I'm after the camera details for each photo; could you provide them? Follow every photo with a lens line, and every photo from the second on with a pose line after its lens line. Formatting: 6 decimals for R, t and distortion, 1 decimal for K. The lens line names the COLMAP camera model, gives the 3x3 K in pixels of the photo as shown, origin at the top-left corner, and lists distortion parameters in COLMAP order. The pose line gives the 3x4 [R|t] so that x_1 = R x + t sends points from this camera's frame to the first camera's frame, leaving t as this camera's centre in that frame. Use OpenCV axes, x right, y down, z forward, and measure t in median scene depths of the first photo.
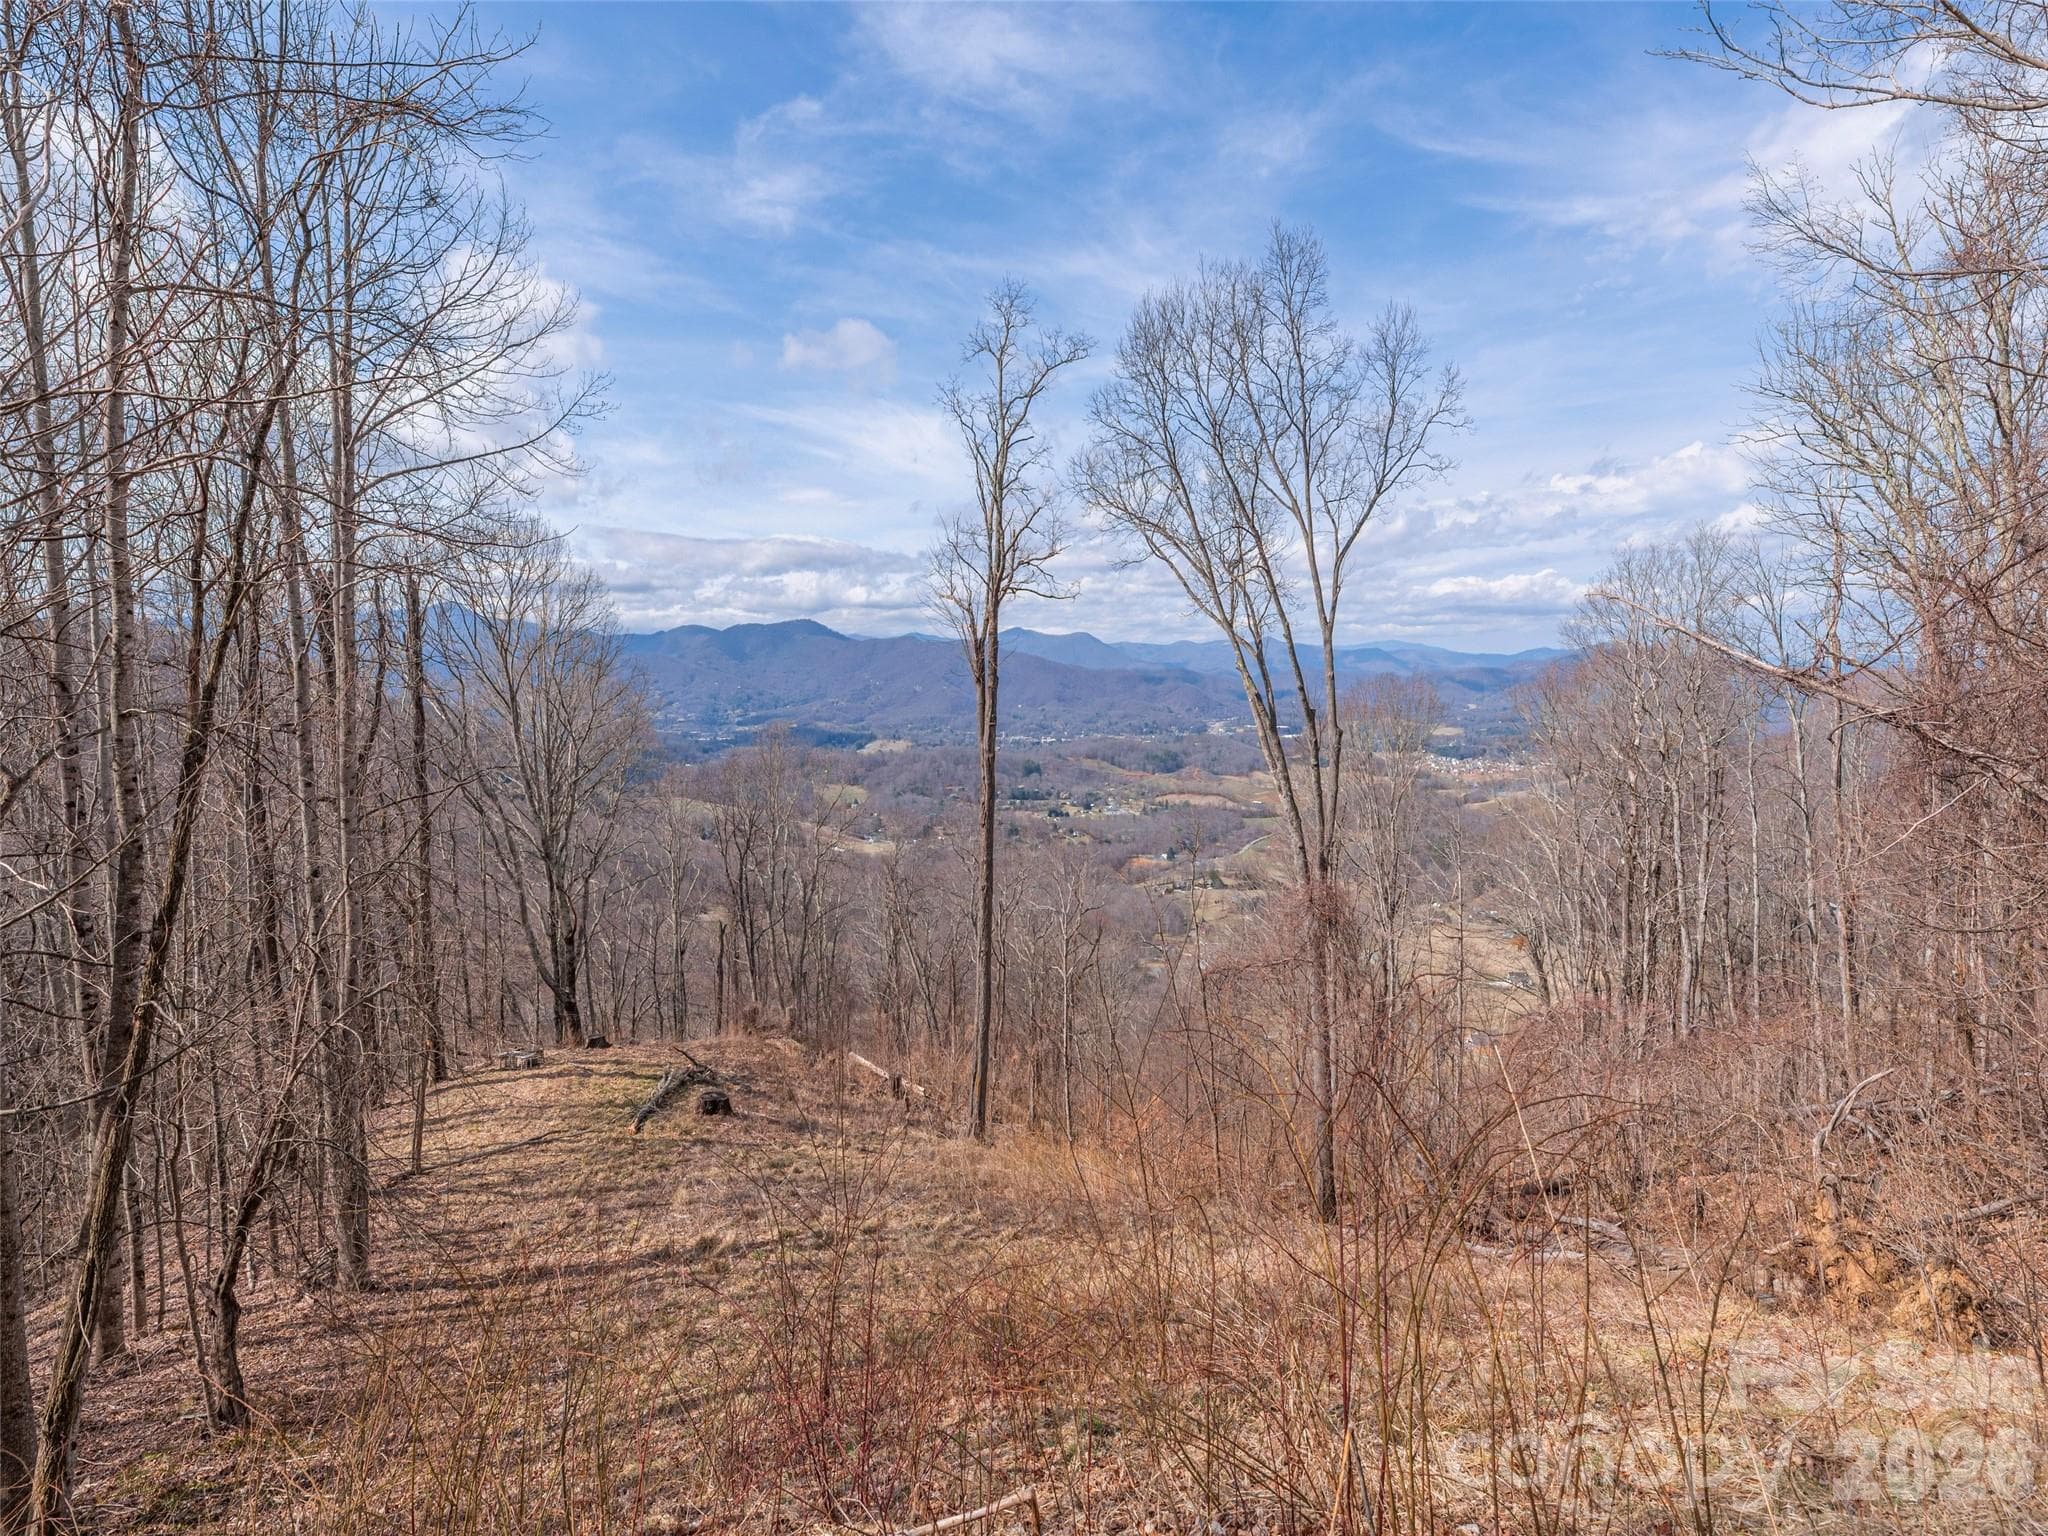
lens RADIAL K [[969.2, 0, 1005.5], [0, 969.2, 745.5], [0, 0, 1]] dist [-0.029815, -0.000072]
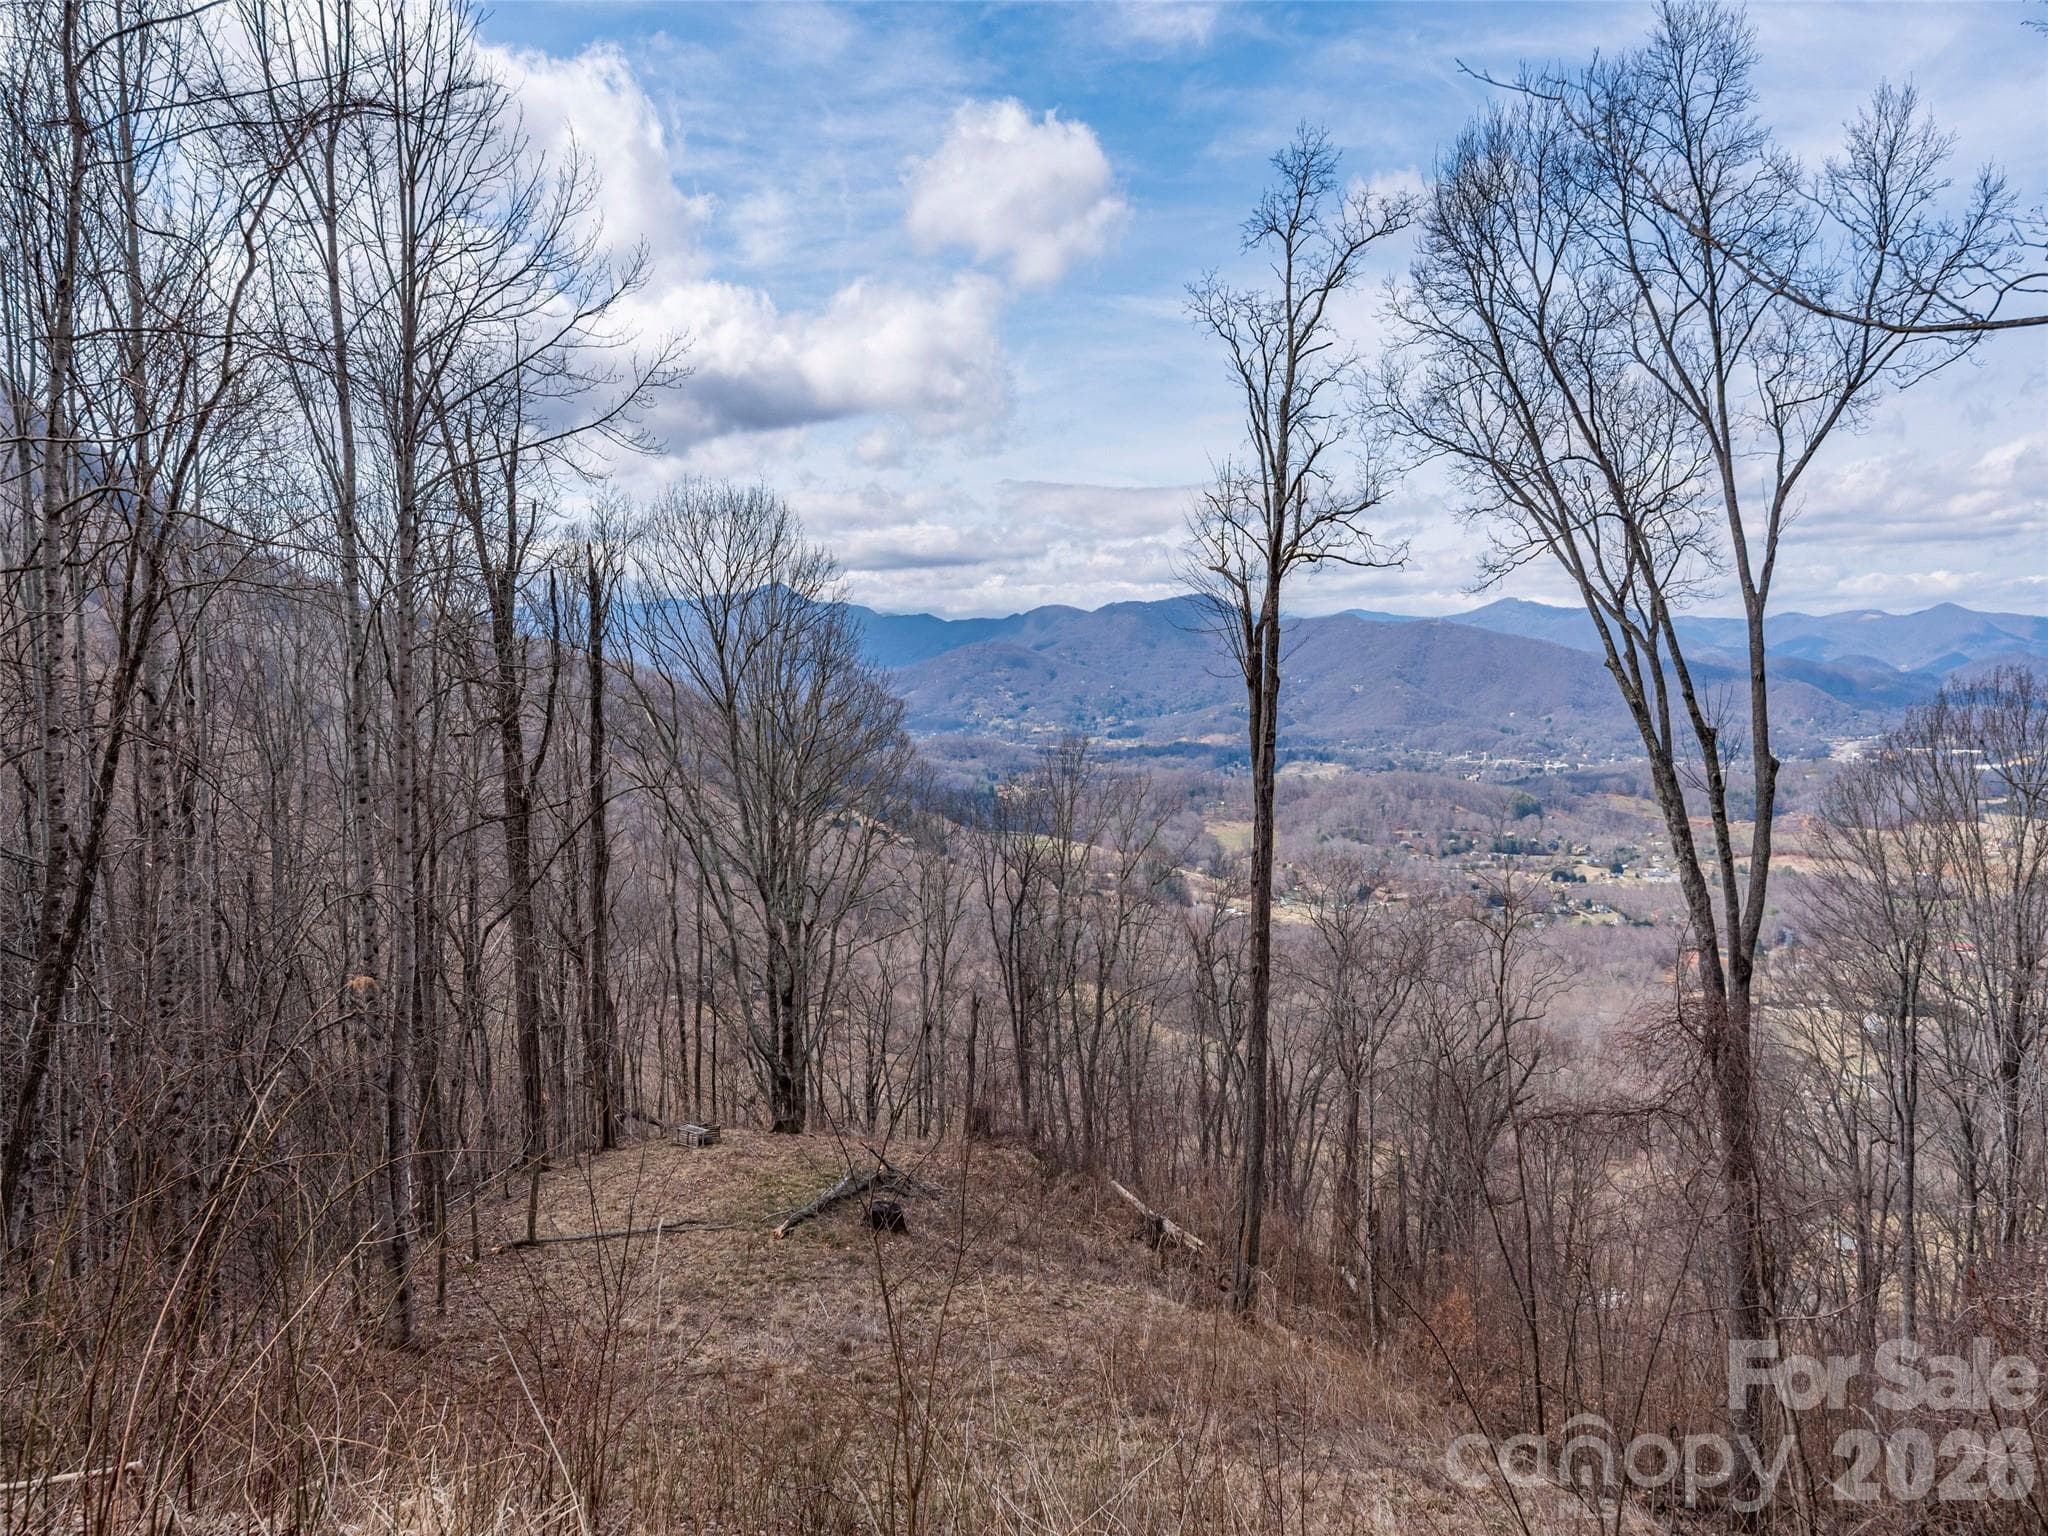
lens RADIAL K [[1384.4, 0, 1055.0], [0, 1384.4, 749.7], [0, 0, 1]] dist [0.020565, -0.002009]
pose [[0.944022, 0.013522, -0.329606, 0.173521], [-0.017755, 0.999794, -0.009834, -0.003963], [0.329405, 0.015135, 0.944068, -0.039283]]
